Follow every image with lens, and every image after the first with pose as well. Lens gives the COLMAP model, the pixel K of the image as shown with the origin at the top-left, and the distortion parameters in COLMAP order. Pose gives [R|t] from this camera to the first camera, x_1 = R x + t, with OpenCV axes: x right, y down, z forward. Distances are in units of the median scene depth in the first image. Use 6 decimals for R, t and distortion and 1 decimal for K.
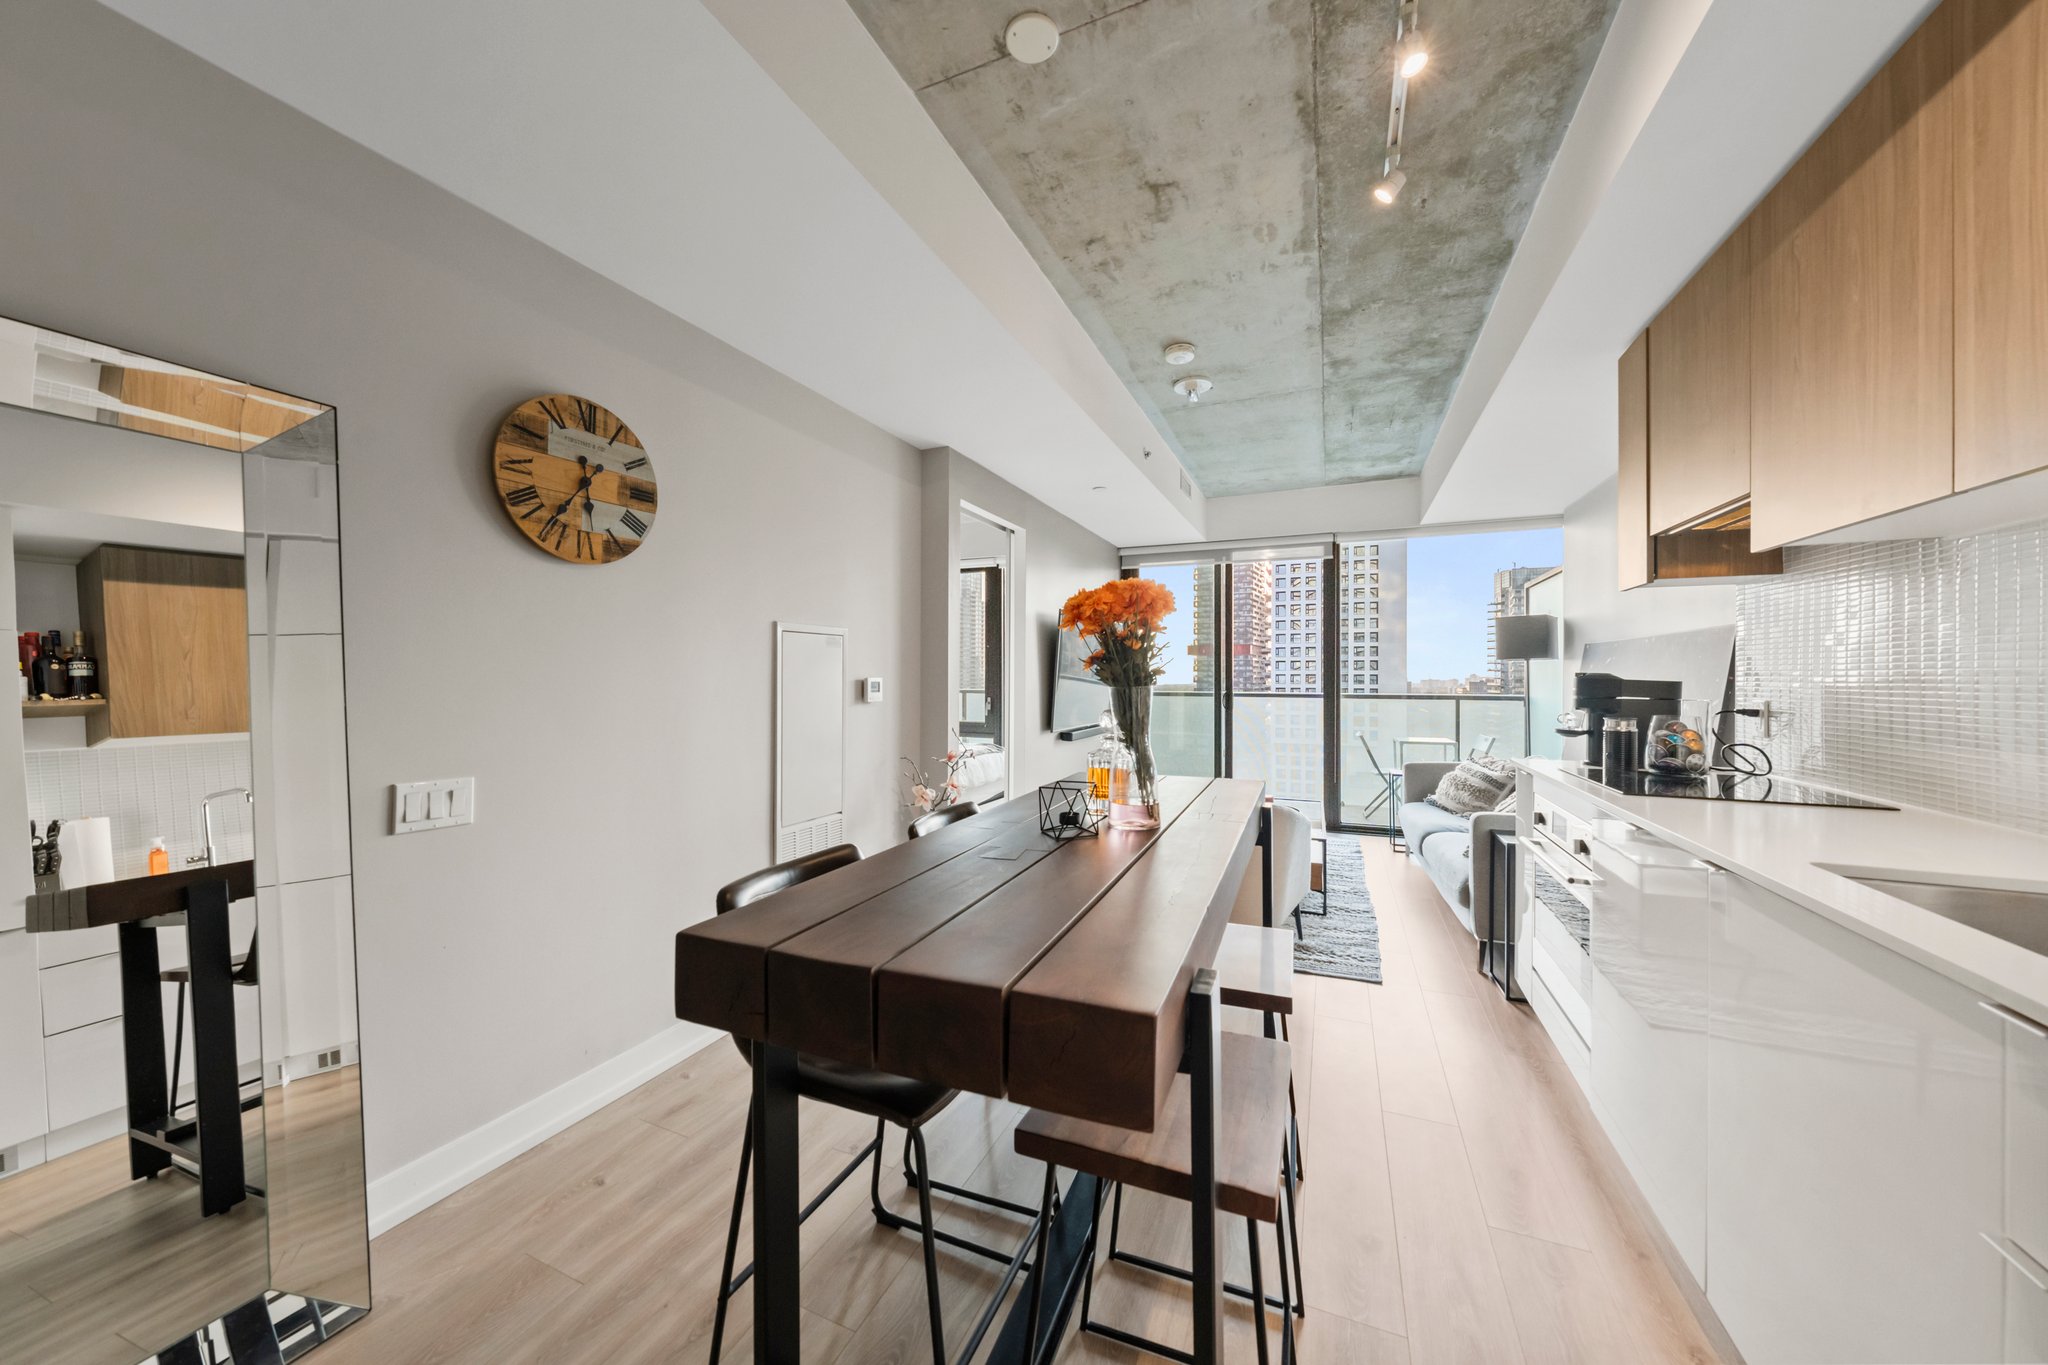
lens RADIAL K [[702.0, 0, 1024.6], [0, 702.0, 673.2], [0, 0, 1]] dist [-0.005582, 0.000418]
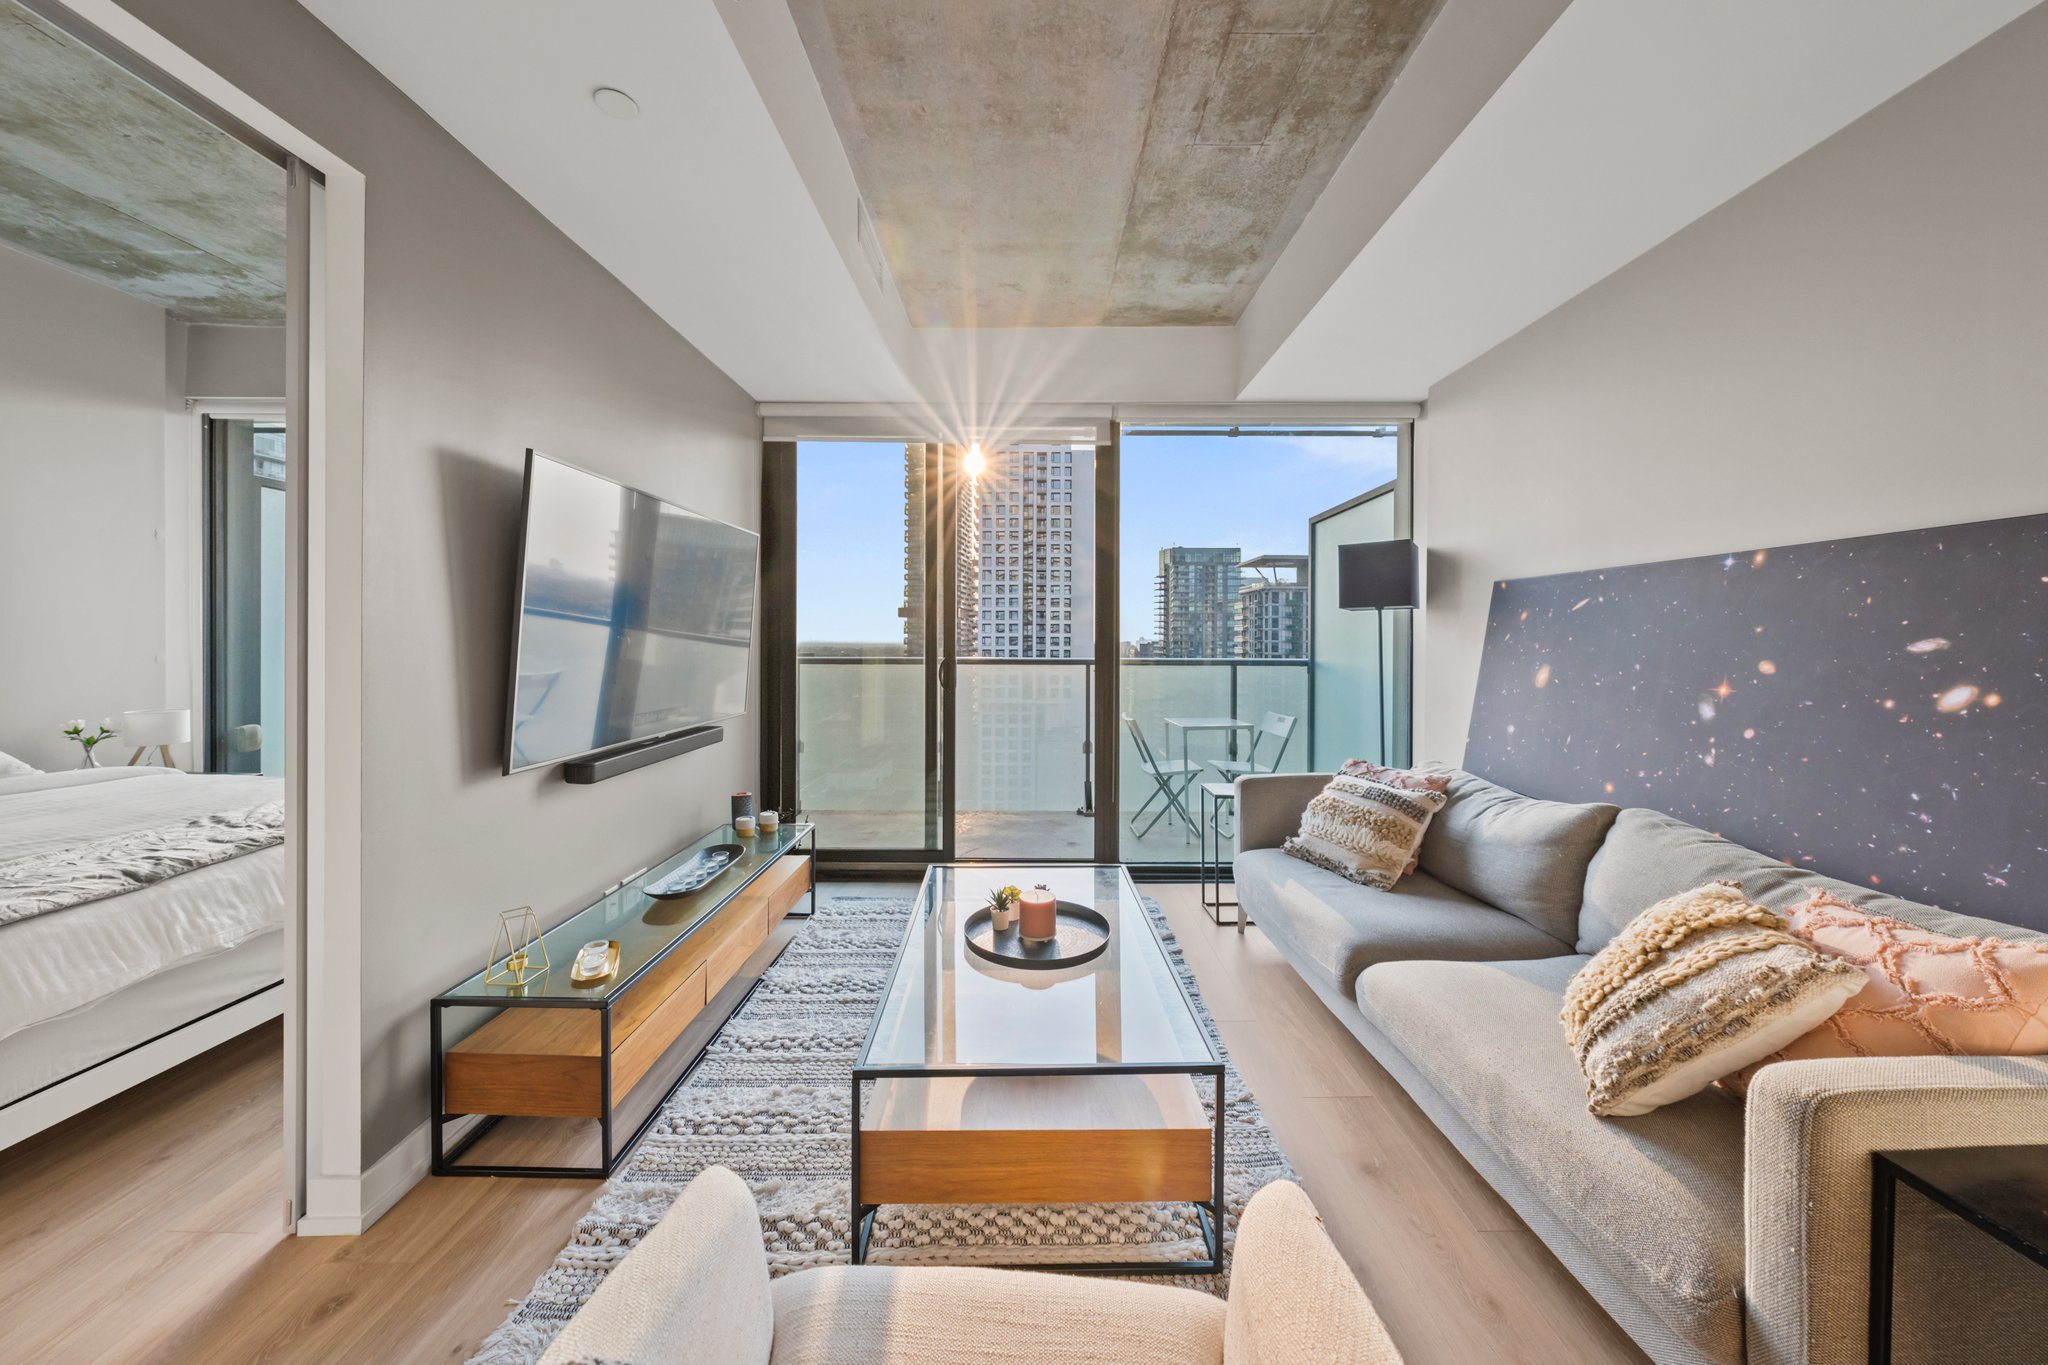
lens RADIAL K [[704.9, 0, 1029.7], [0, 704.9, 642.4], [0, 0, 1]] dist [-0.001292, 0.000083]
pose [[0.916131, -0.001445, 0.400876, 0.256032], [-0.002378, 0.999956, 0.009039, 0.014833], [-0.400872, -0.009234, 0.916088, 0.955330]]
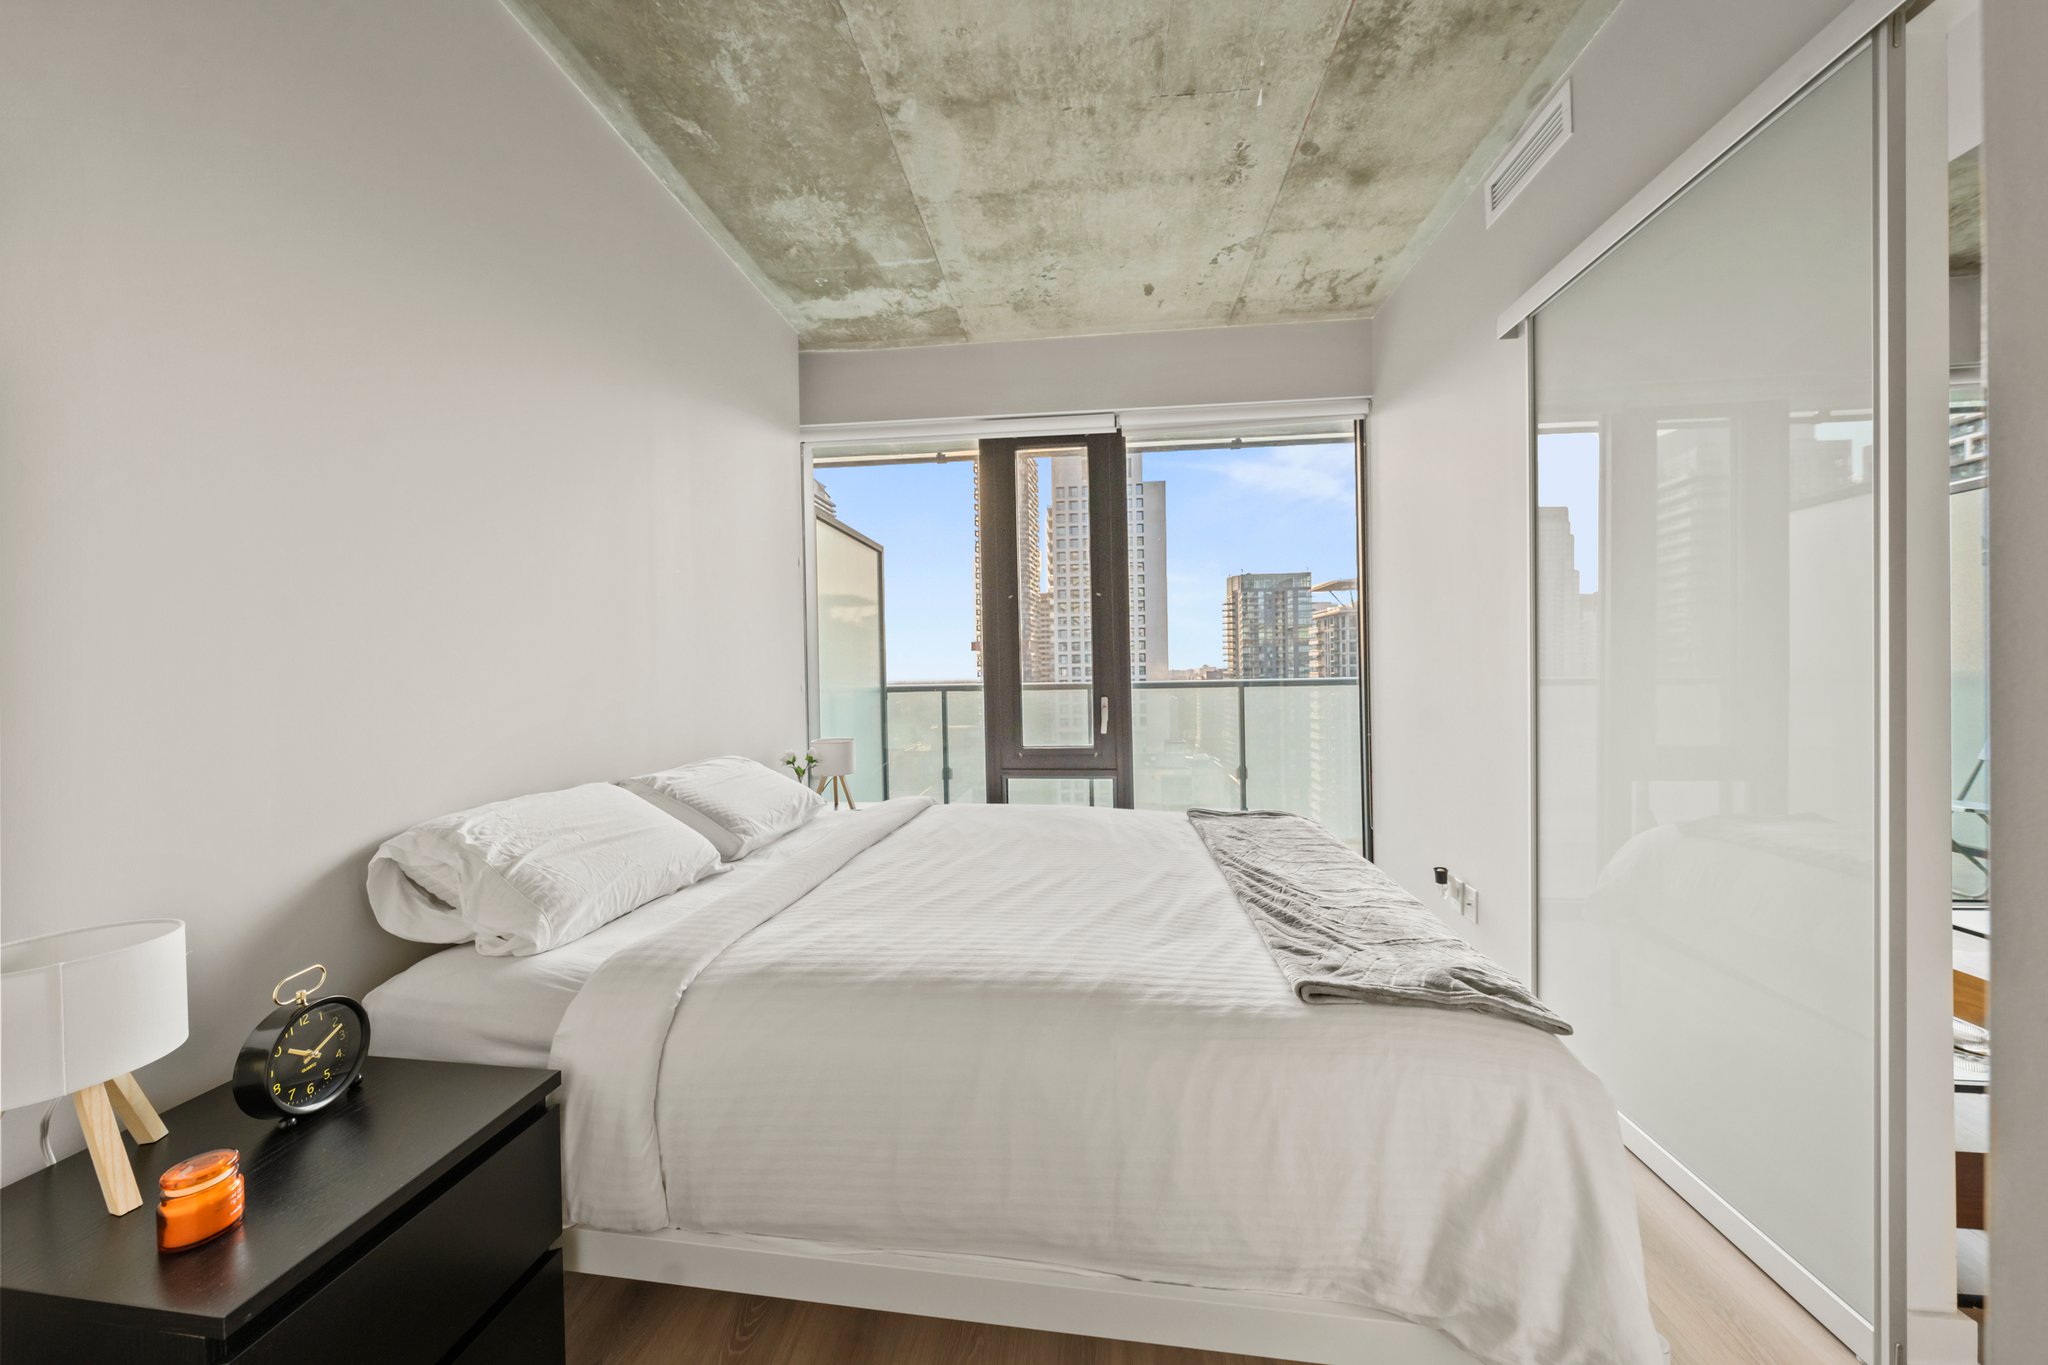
lens RADIAL K [[685.8, 0, 1030.8], [0, 685.8, 676.7], [0, 0, 1]] dist [-0.001053, -0.000122]
pose [[0.948143, -0.023663, 0.316962, -0.666828], [0.020535, 0.999702, 0.013206, 0.030946], [-0.317180, -0.006012, 0.948346, 1.449914]]
